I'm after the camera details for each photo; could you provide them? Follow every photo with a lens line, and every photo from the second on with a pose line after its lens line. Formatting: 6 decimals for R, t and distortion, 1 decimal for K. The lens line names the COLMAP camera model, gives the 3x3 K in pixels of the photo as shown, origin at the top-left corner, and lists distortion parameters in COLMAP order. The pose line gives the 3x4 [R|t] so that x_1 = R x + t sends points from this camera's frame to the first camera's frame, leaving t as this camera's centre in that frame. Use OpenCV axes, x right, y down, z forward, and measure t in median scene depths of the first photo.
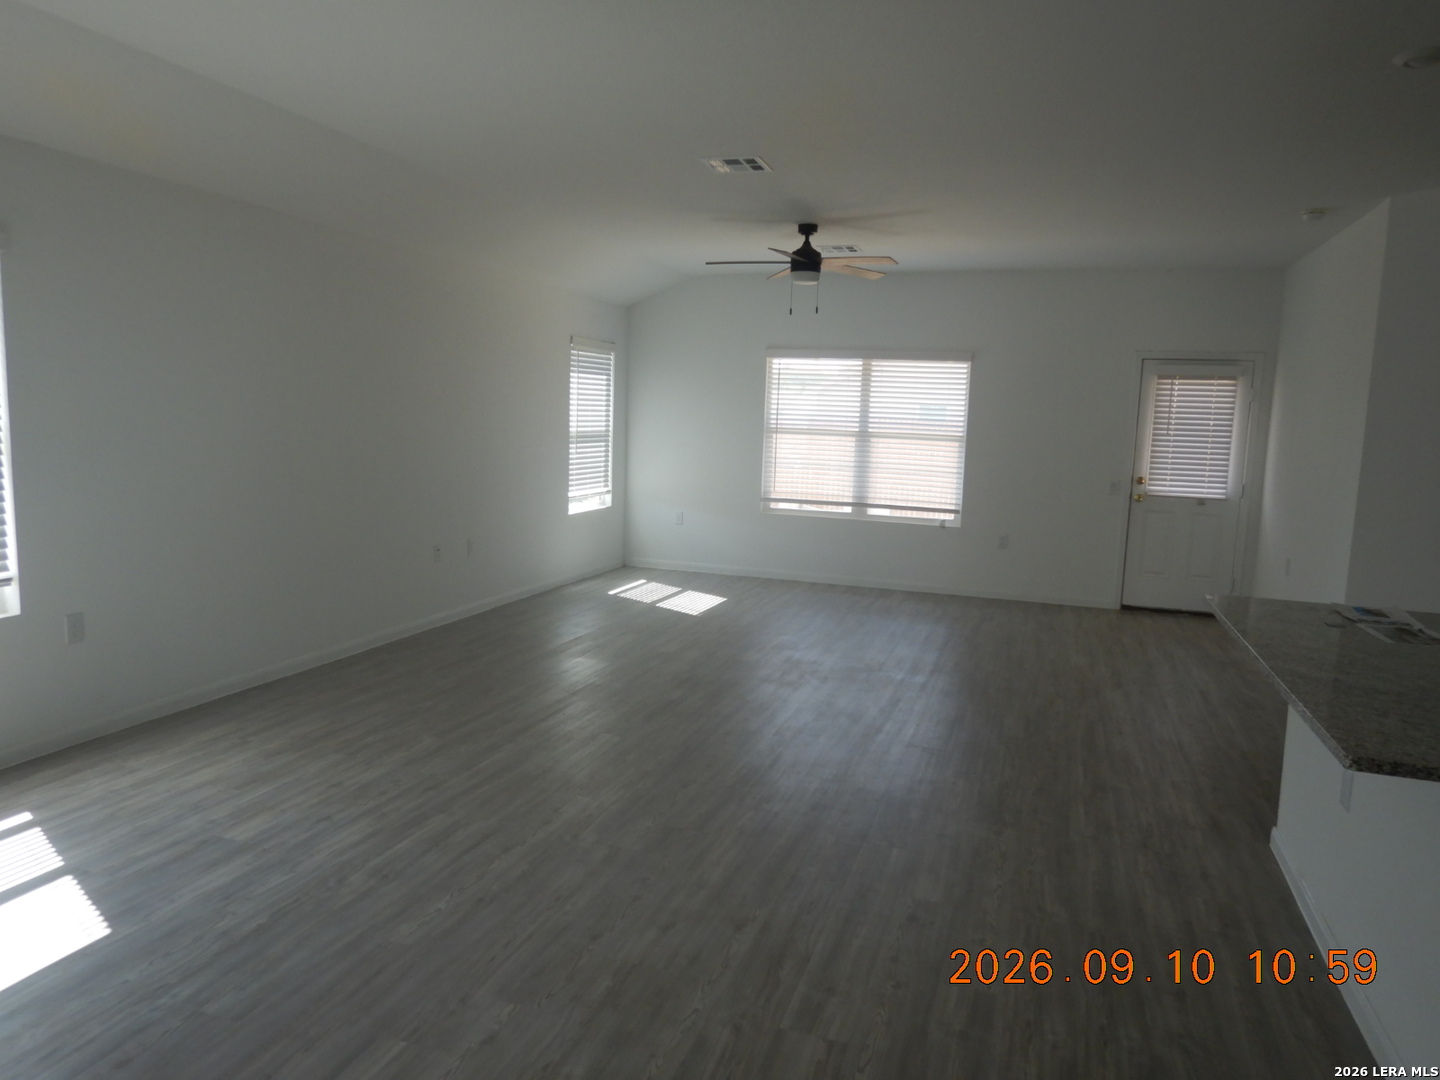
lens RADIAL K [[1018.6, 0, 709.6], [0, 1018.6, 534.9], [0, 0, 1]] dist [-0.009535, 0.009853]
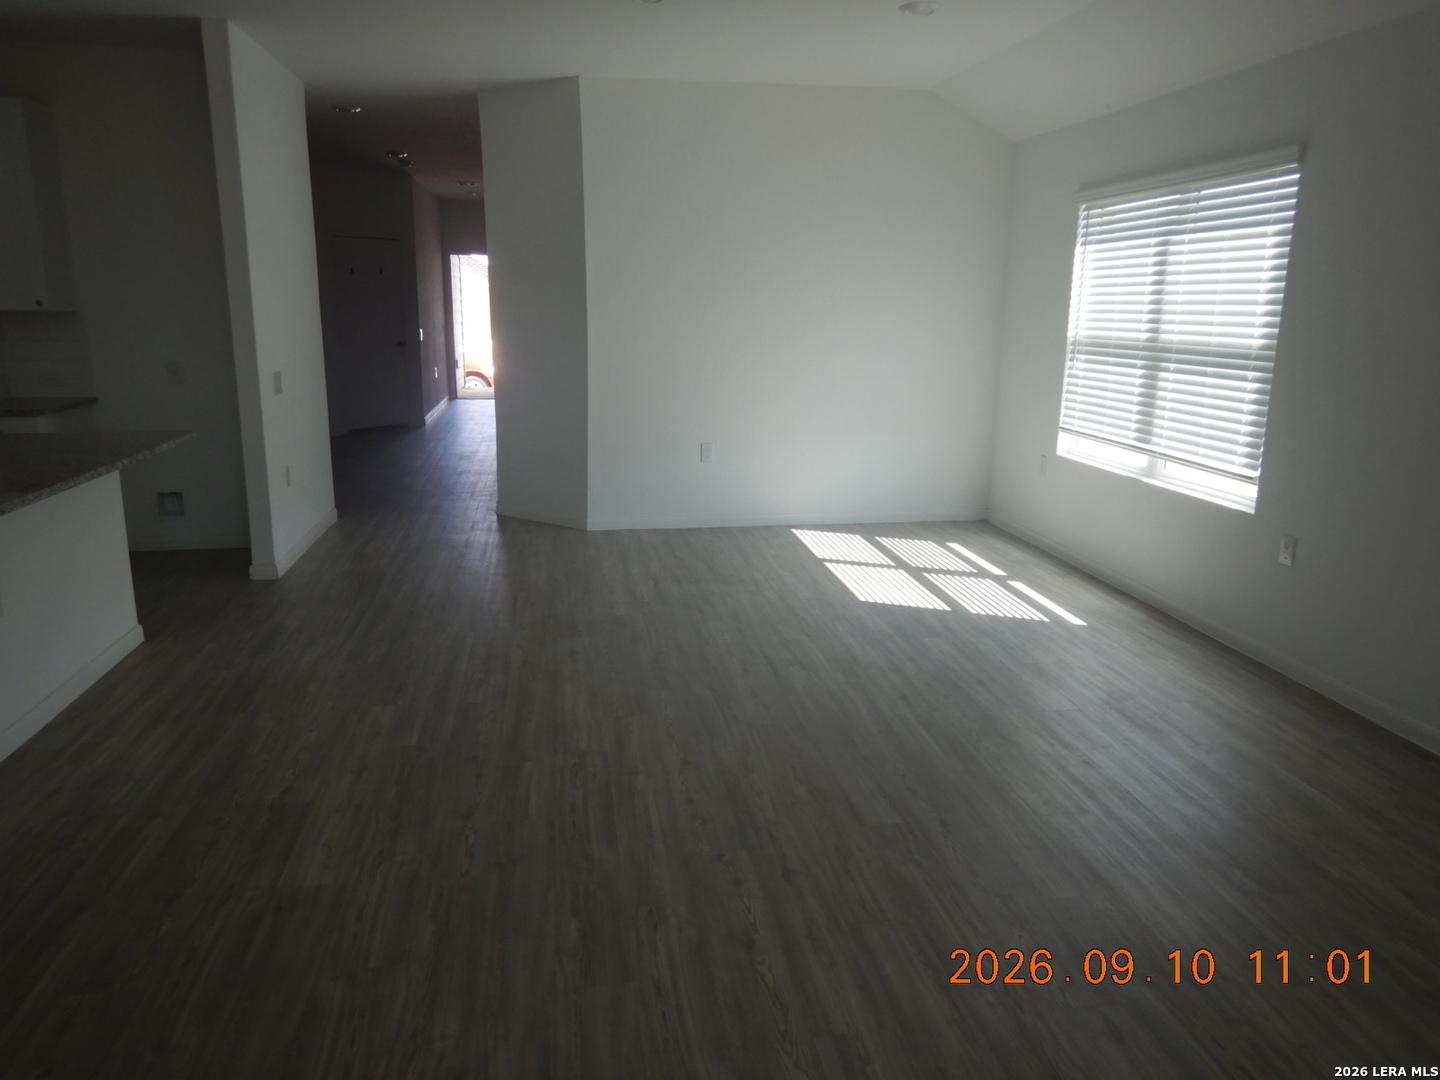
lens RADIAL K [[1018.6, 0, 713.0], [0, 1018.6, 547.3], [0, 0, 1]] dist [-0.009535, 0.009853]
pose [[-0.888435, 0.062630, -0.454710, 0.363656], [-0.098694, 0.941410, 0.322501, -0.205211], [0.448267, 0.331398, -0.830200, 1.900309]]
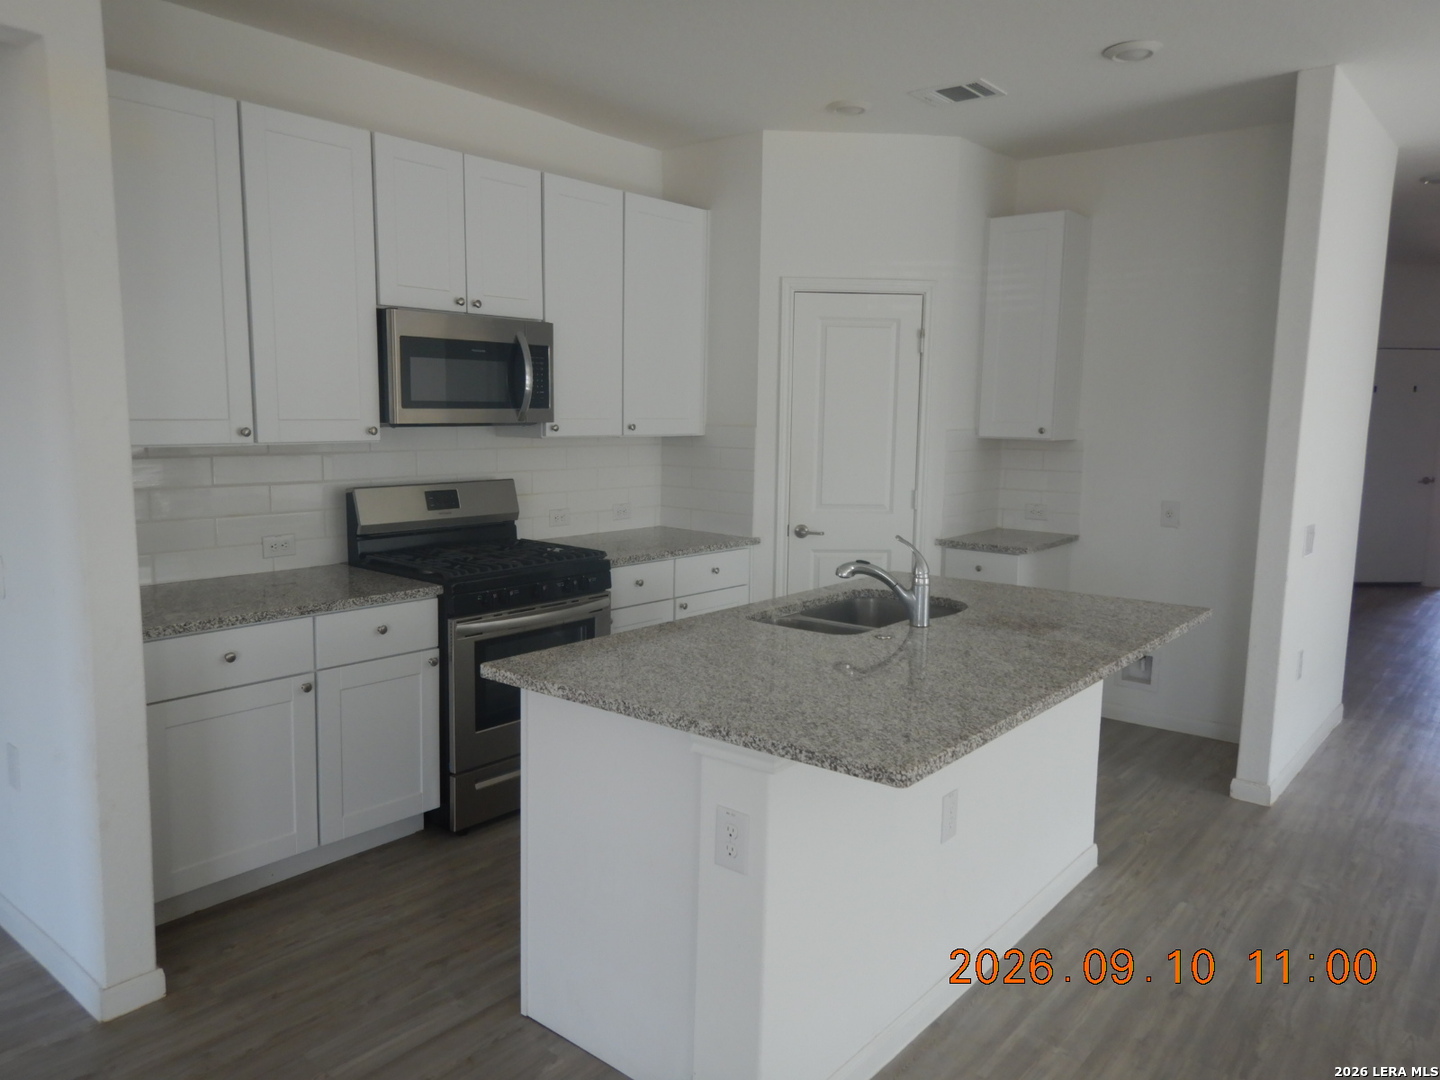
lens RADIAL K [[1018.6, 0, 722.8], [0, 1018.6, 541.2], [0, 0, 1]] dist [-0.009535, 0.009853]
pose [[-0.929766, -0.094314, 0.355865, 0.438607], [-0.000550, 0.966983, 0.254841, -0.166876], [-0.368151, 0.236746, -0.899120, 1.513269]]
